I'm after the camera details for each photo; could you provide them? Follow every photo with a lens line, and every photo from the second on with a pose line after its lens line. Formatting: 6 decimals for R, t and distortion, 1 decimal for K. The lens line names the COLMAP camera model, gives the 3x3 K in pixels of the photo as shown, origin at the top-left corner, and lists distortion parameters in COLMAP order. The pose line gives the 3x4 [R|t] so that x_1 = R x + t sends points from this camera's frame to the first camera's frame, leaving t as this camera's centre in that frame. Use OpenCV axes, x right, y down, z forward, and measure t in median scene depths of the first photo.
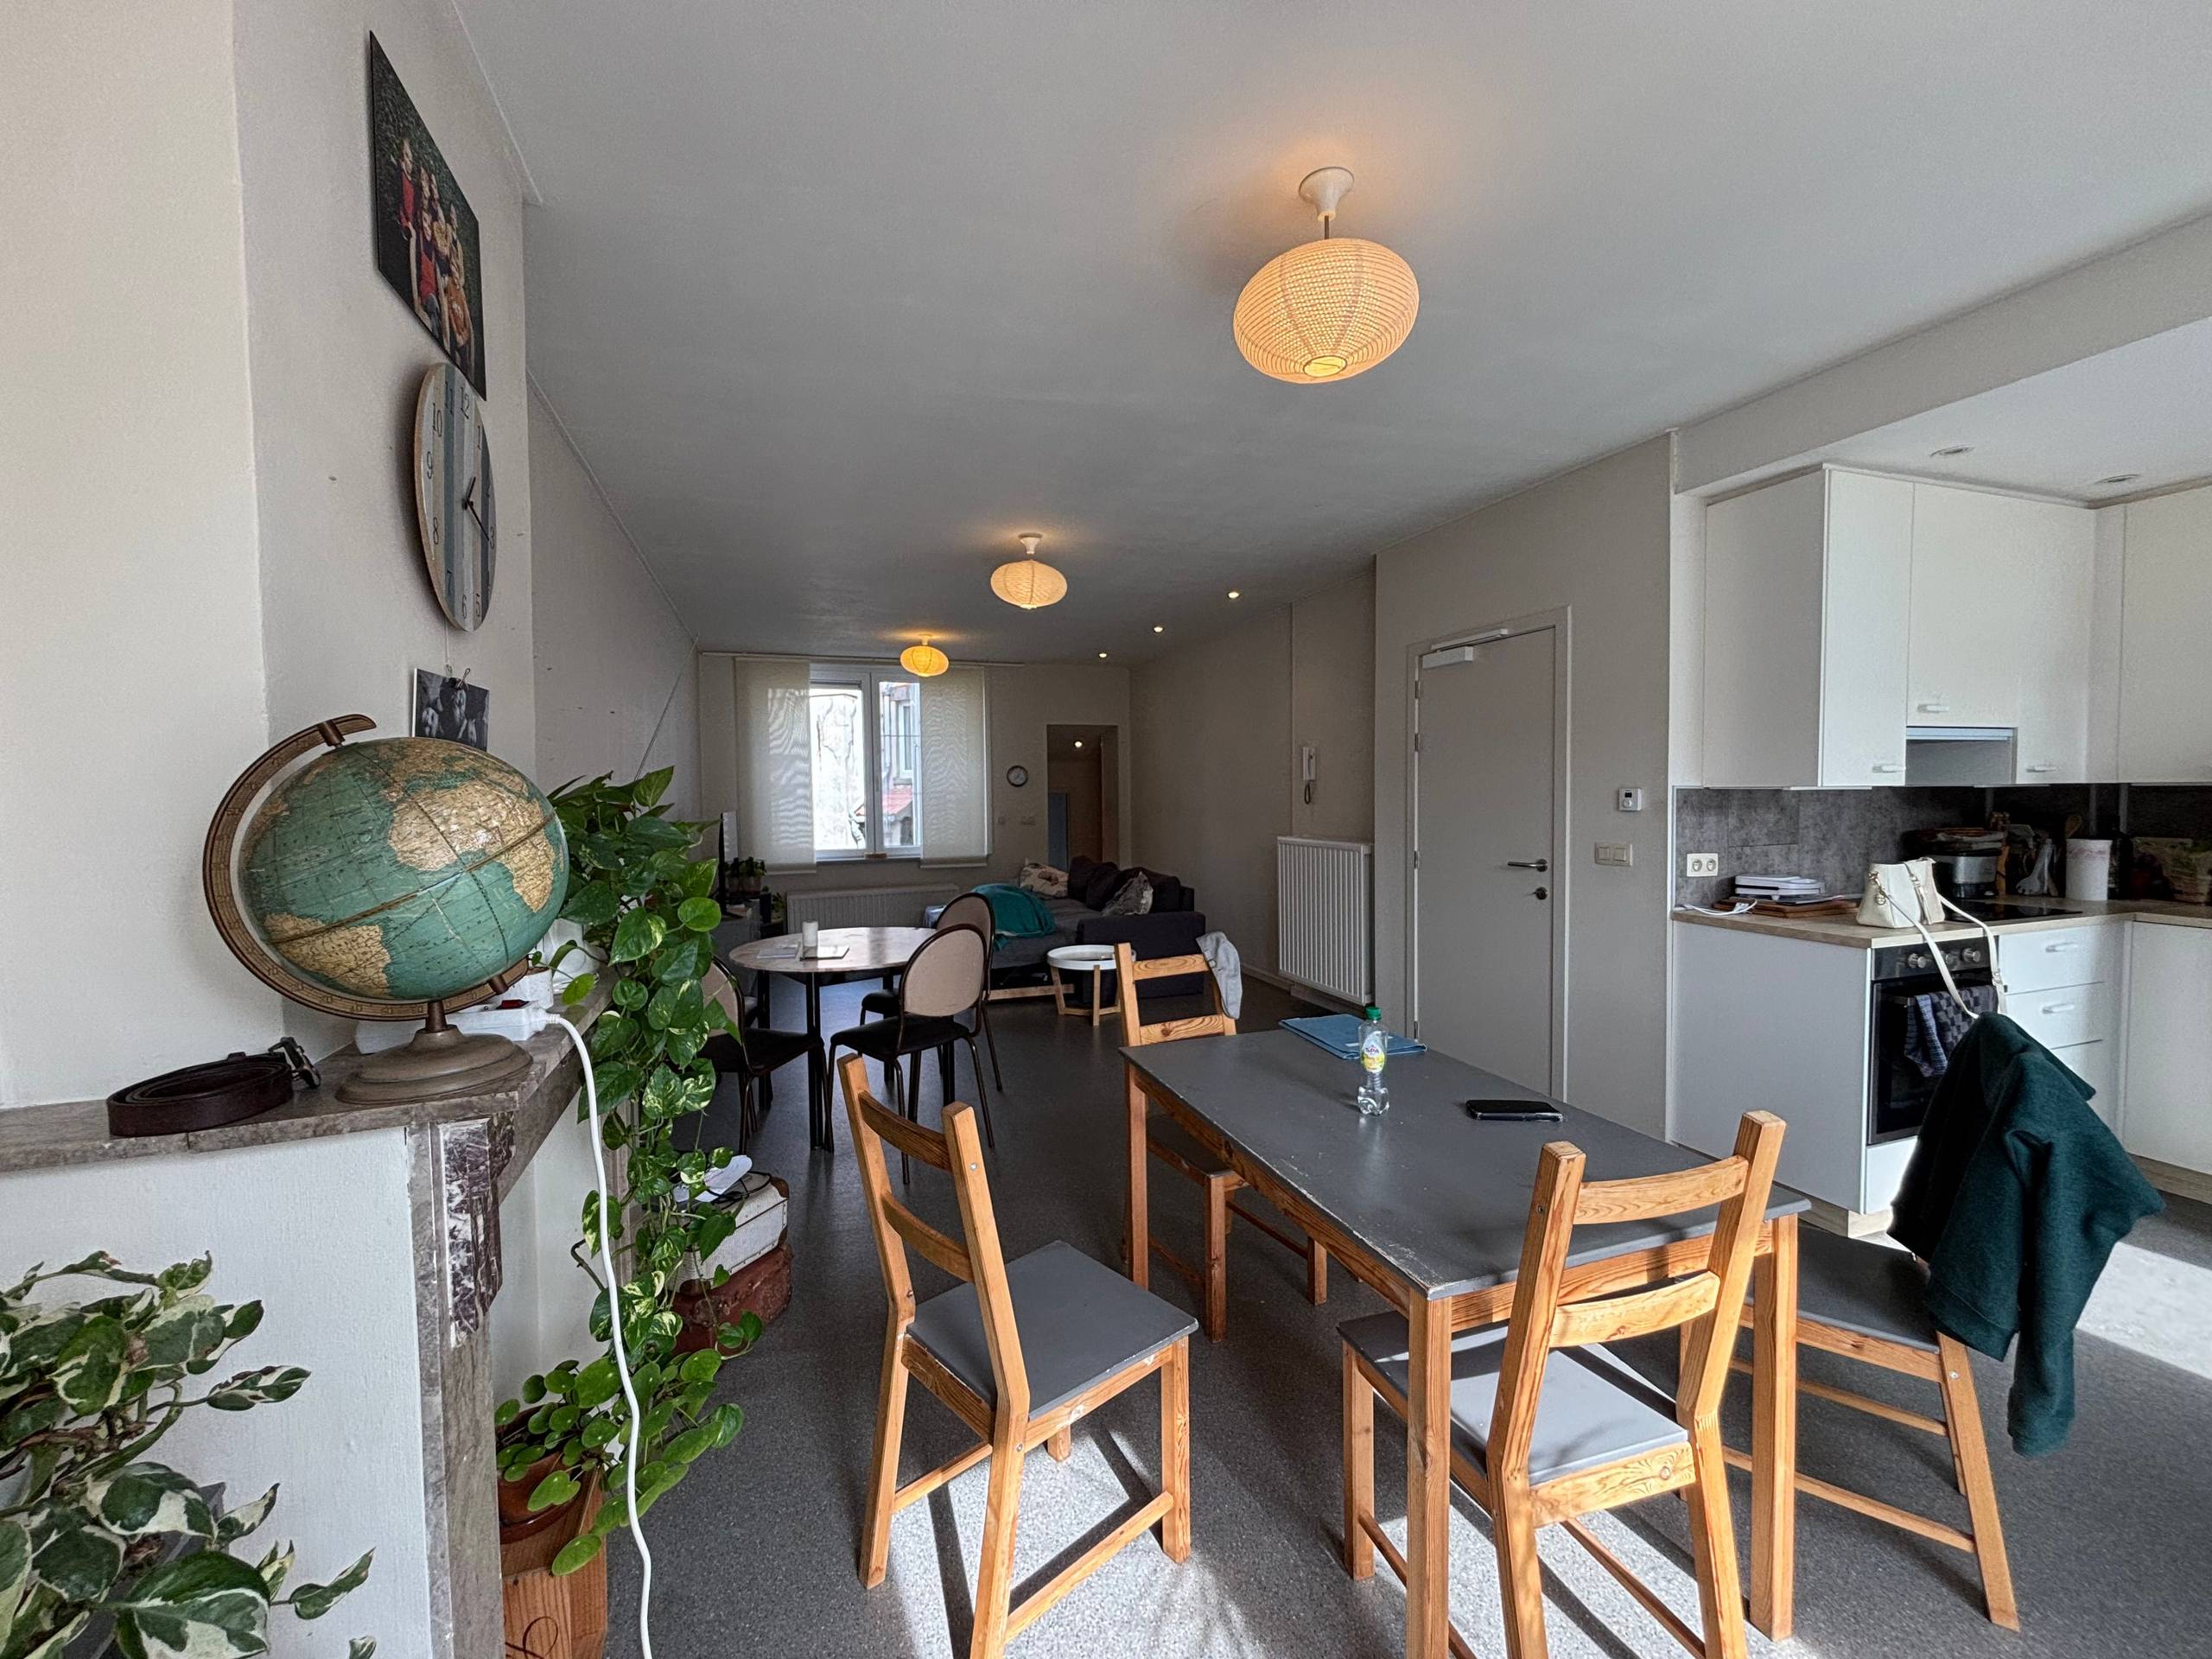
lens RADIAL K [[894.1, 0, 1099.3], [0, 894.1, 827.9], [0, 0, 1]] dist [-0.000026, -0.000531]
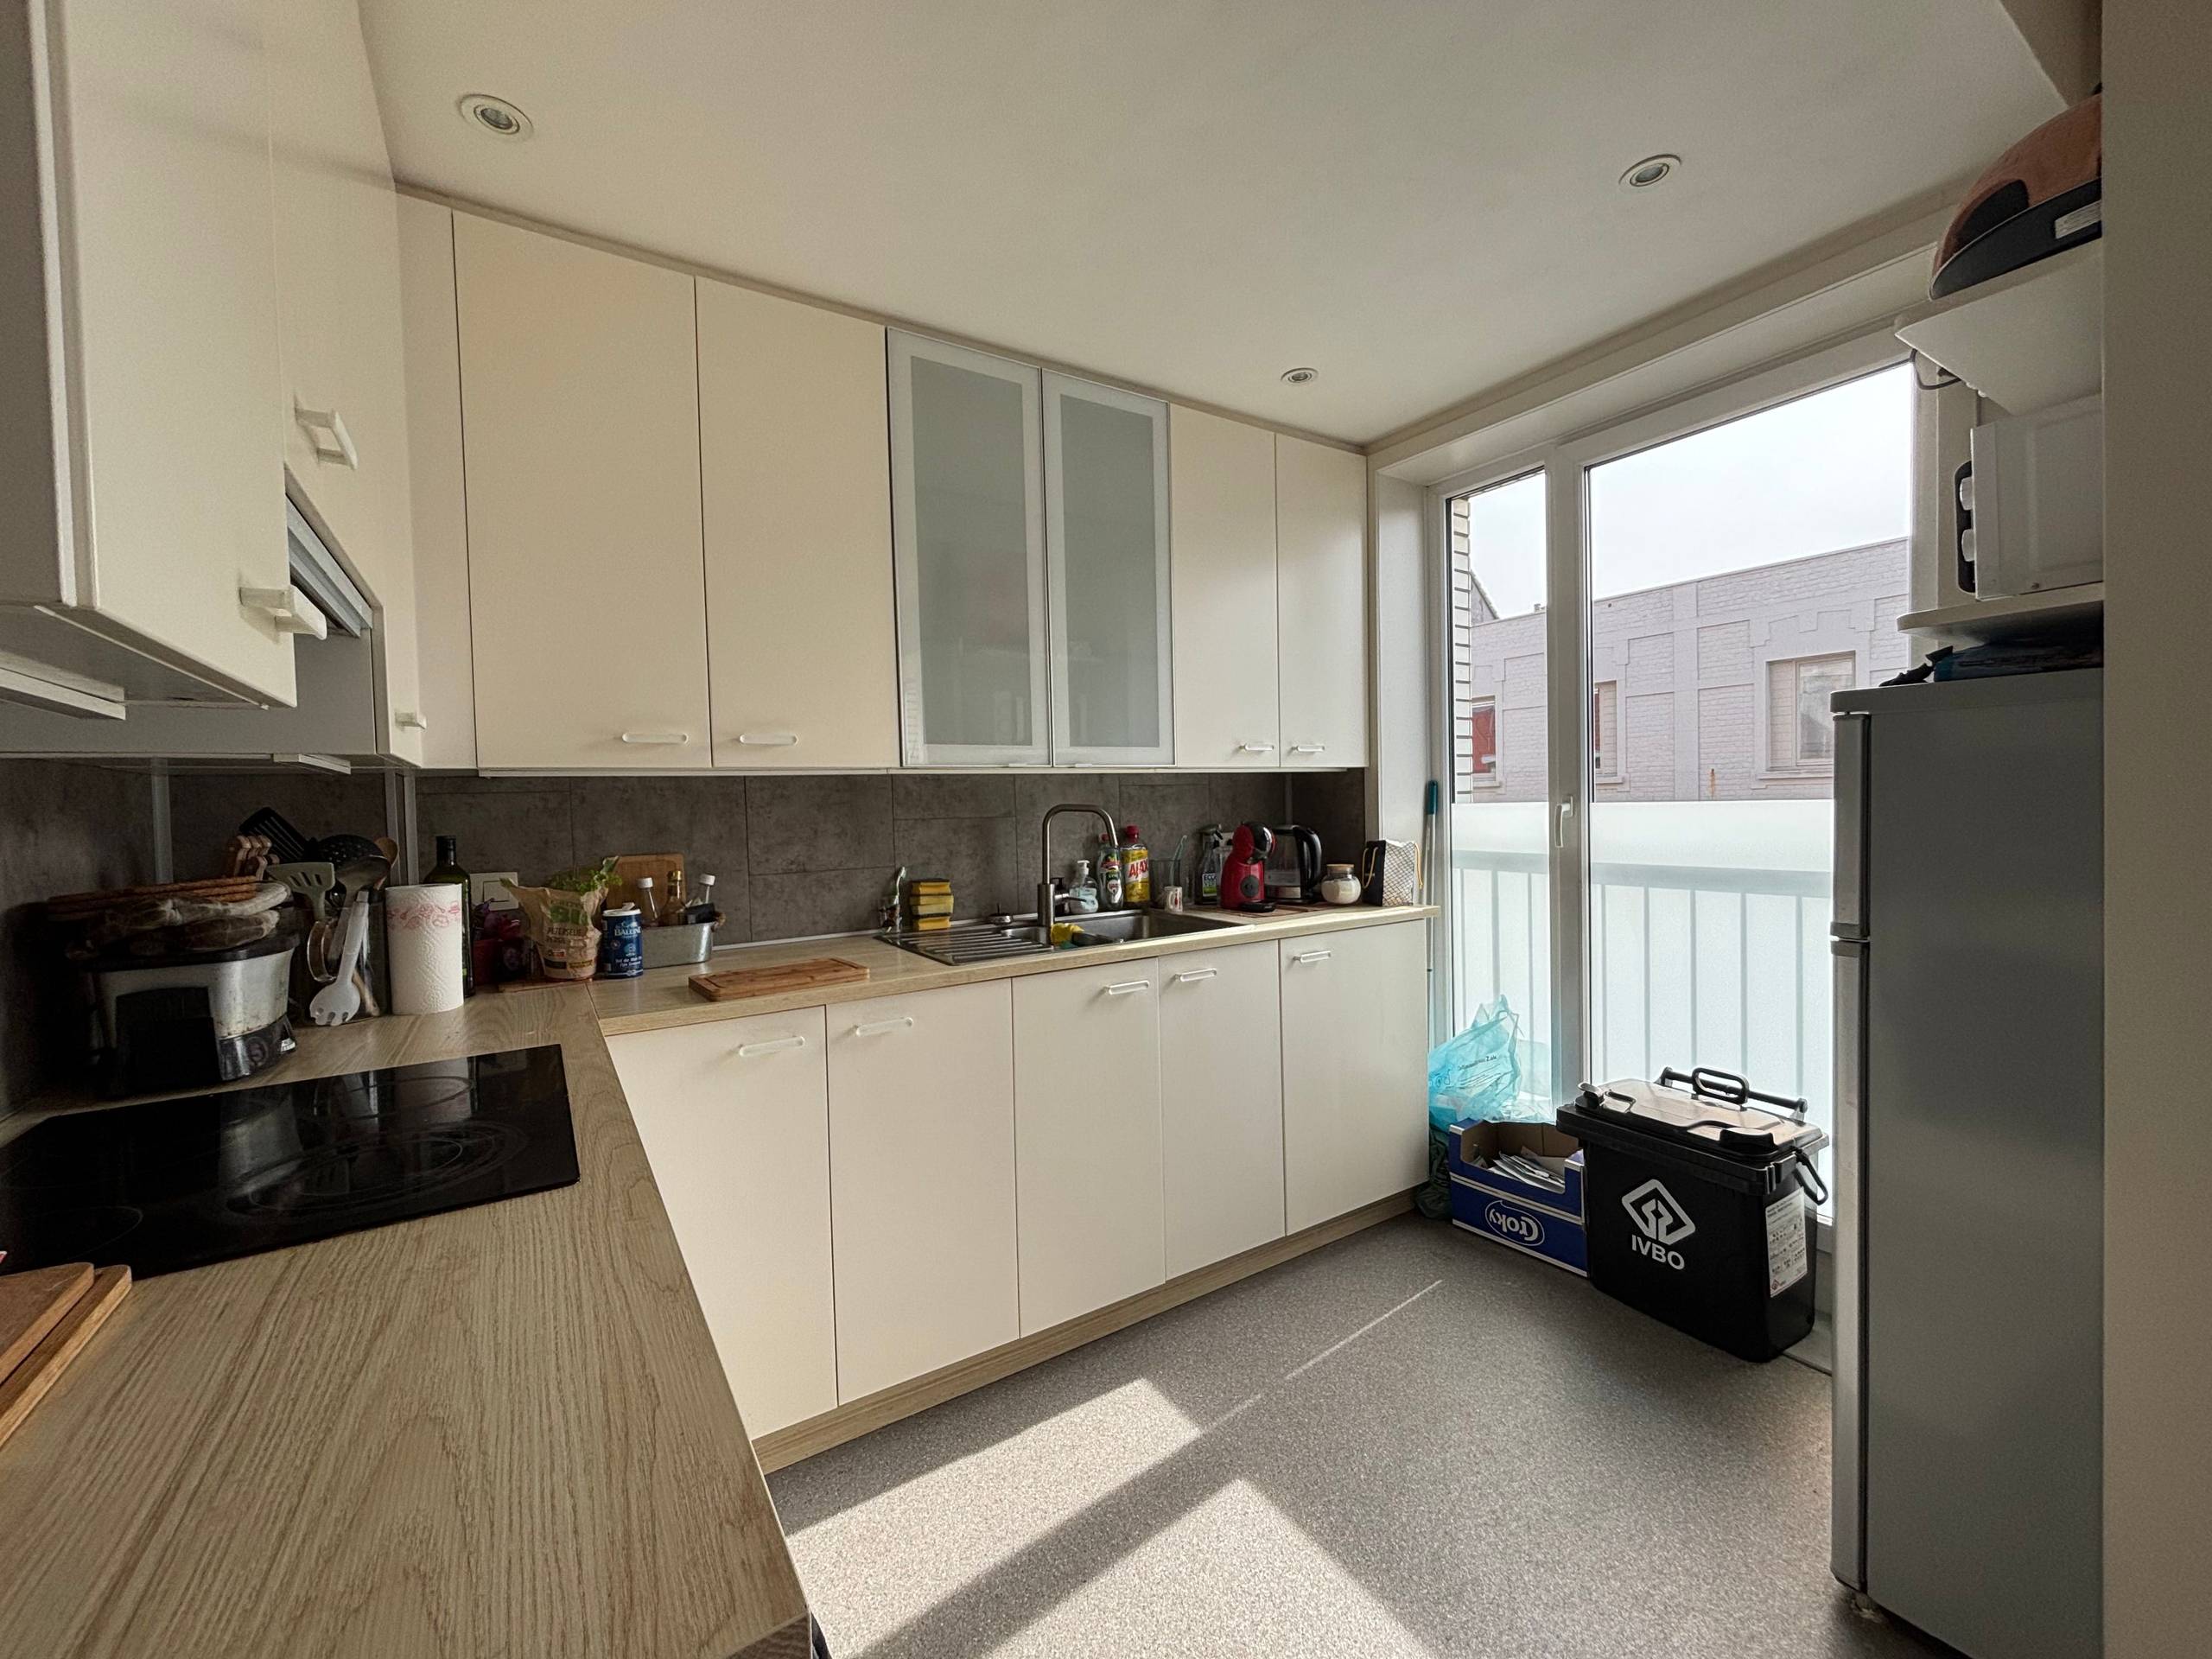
lens RADIAL K [[894.1, 0, 1099.2], [0, 894.1, 828.1], [0, 0, 1]] dist [-0.000026, -0.000531]
pose [[-0.235785, -0.012020, 0.971731, 0.553974], [0.069199, 0.997178, 0.029126, -0.006918], [-0.969338, 0.074110, -0.234287, 0.762047]]
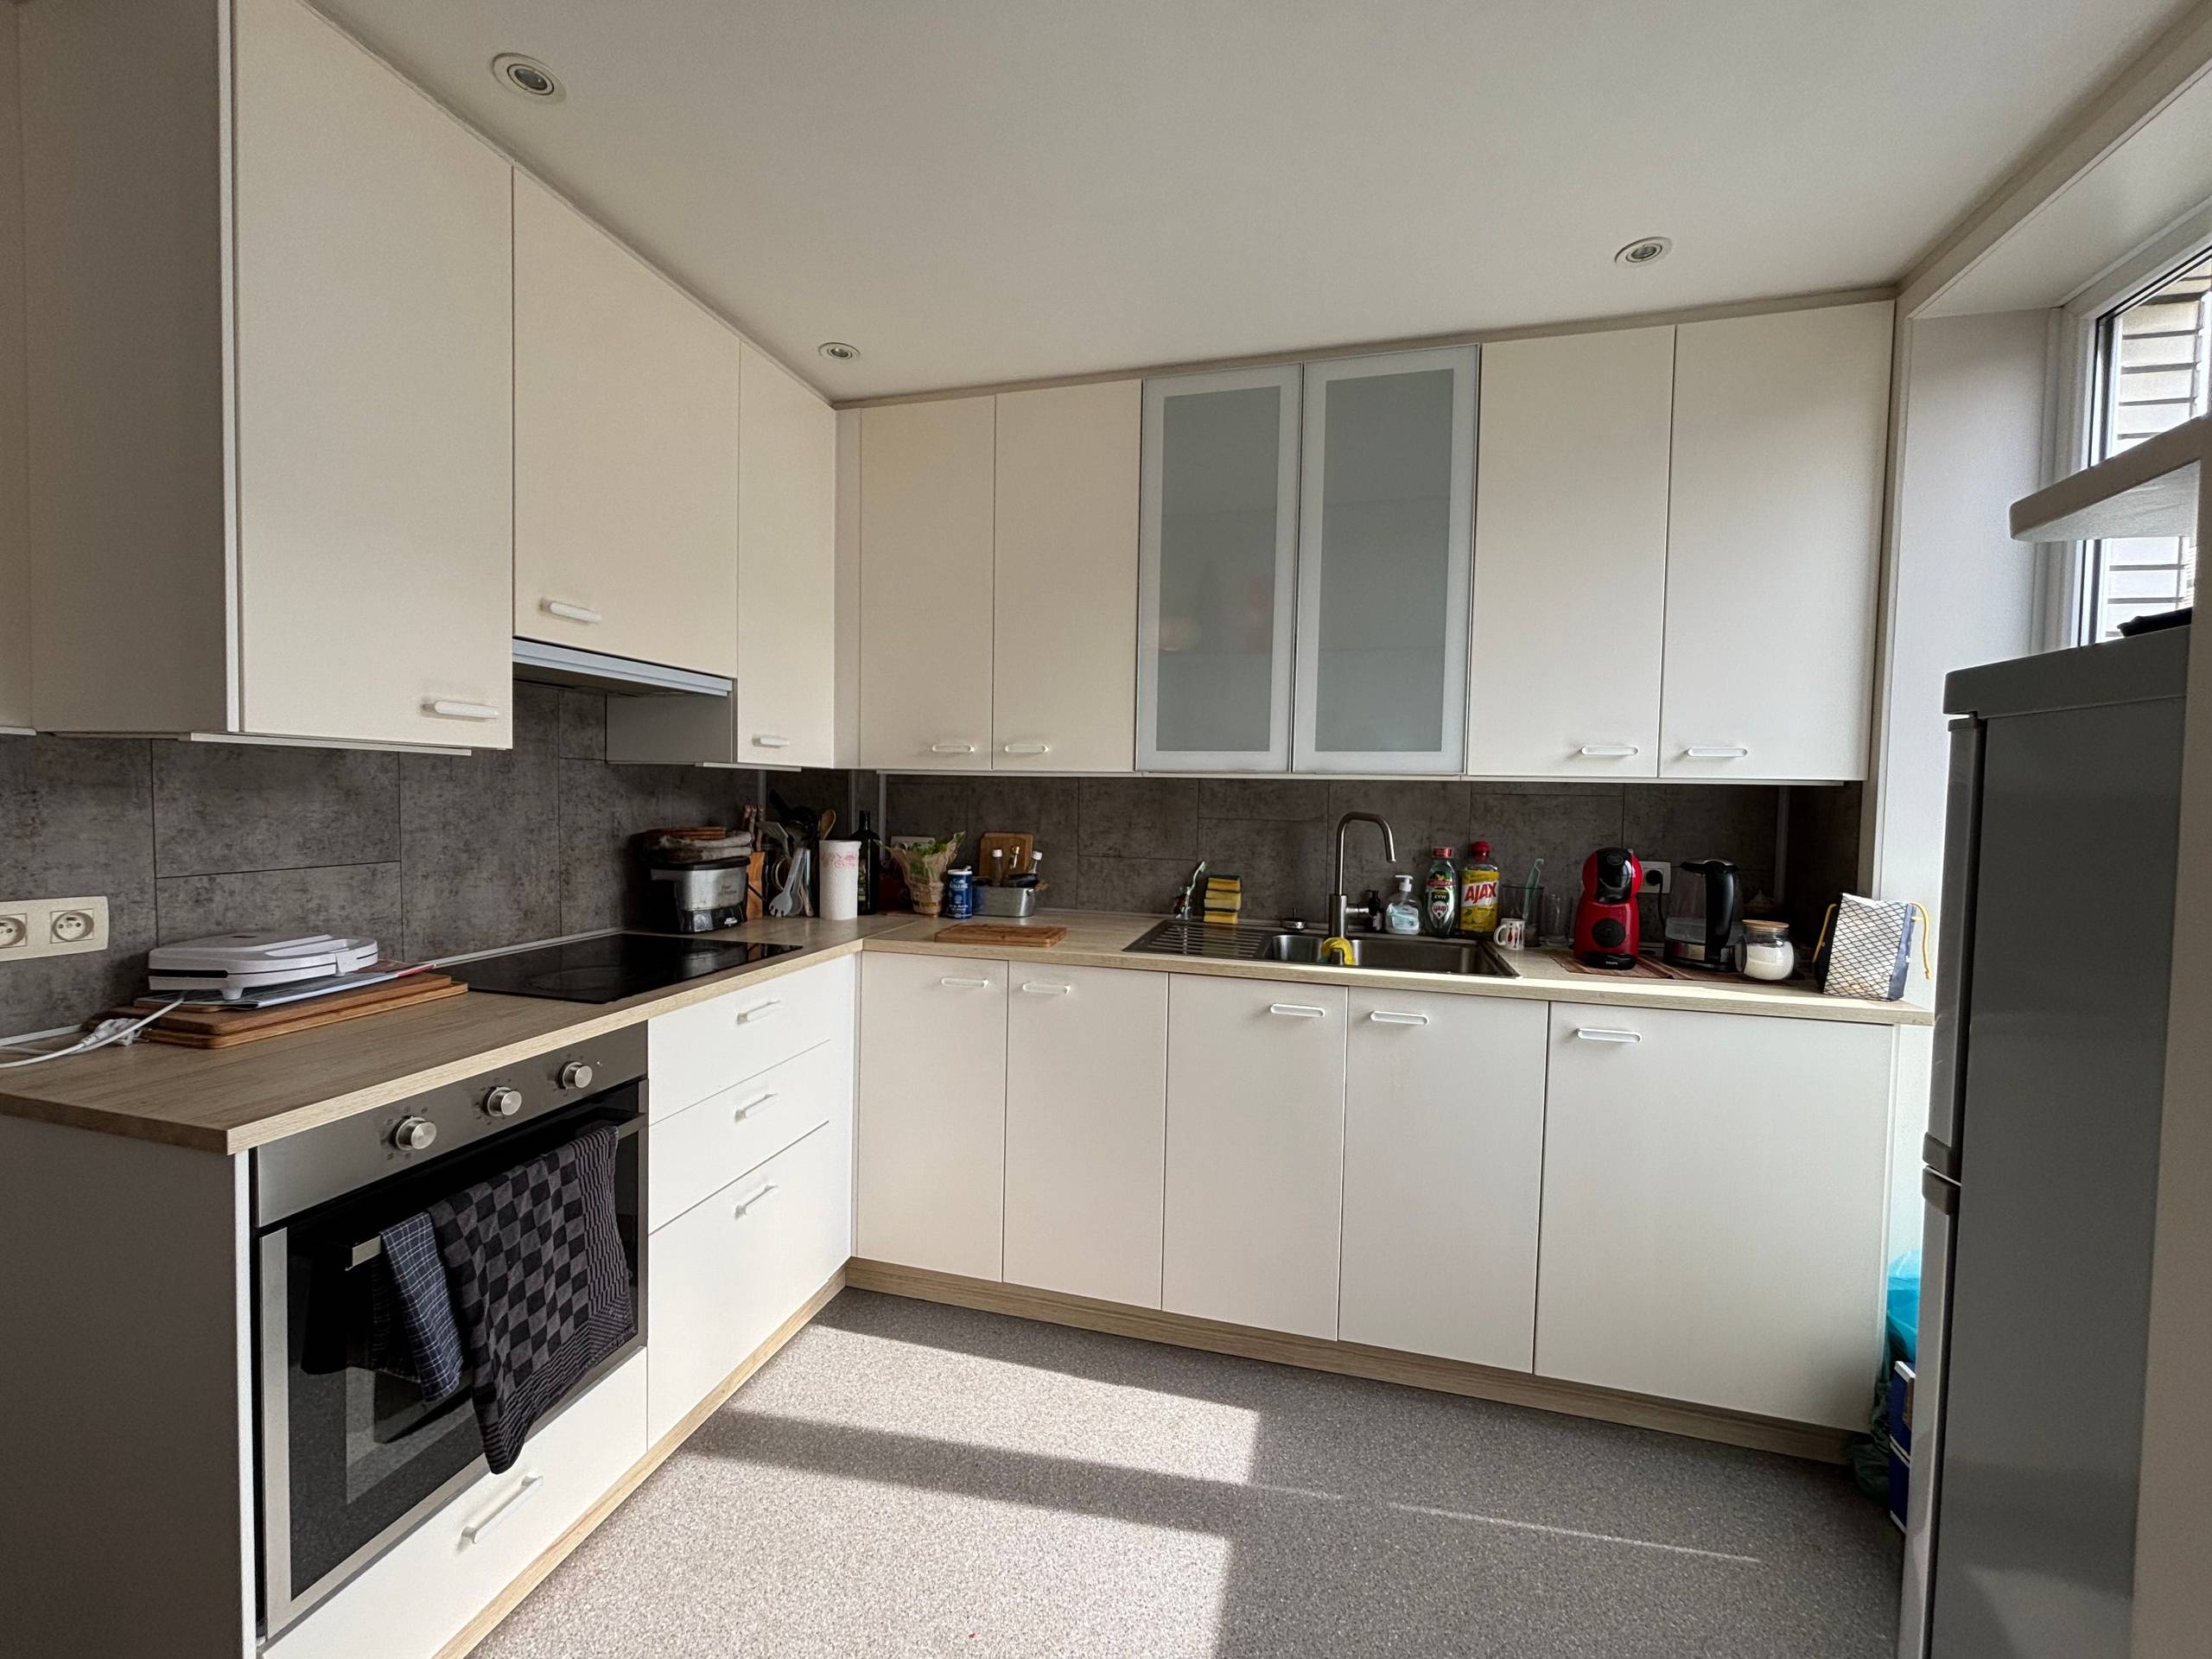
lens RADIAL K [[894.1, 0, 1100.5], [0, 894.1, 827.7], [0, 0, 1]] dist [-0.000026, -0.000531]
pose [[0.561211, -0.011439, 0.827594, 0.595349], [0.009494, 0.999928, 0.007383, -0.001940], [-0.827618, 0.003714, 0.561279, 0.378546]]
